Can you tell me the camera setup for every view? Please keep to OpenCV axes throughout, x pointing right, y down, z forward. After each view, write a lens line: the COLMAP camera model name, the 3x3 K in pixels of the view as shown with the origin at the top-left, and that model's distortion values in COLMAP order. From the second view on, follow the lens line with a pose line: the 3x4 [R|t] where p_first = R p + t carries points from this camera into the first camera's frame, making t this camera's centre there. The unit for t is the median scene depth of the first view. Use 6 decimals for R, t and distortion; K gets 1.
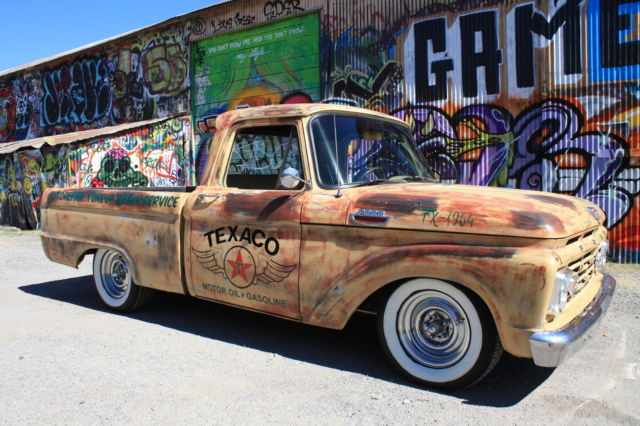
lens RADIAL K [[537.3, 0, 323.2], [0, 537.3, 207.3], [0, 0, 1]] dist [-0.168642, 0.149851]
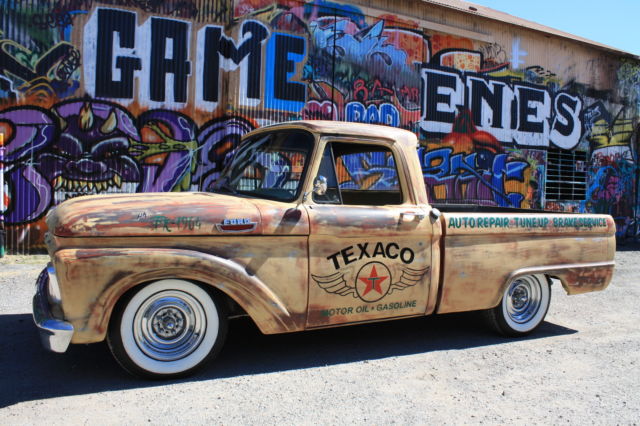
lens RADIAL K [[537.3, 0, 325.8], [0, 537.3, 210.4], [0, 0, 1]] dist [-0.168642, 0.149851]
pose [[0.471072, -0.007503, 0.882063, -0.457223], [-0.005596, 0.999918, 0.011494, -0.014915], [-0.882077, -0.010351, 0.470992, 0.248714]]
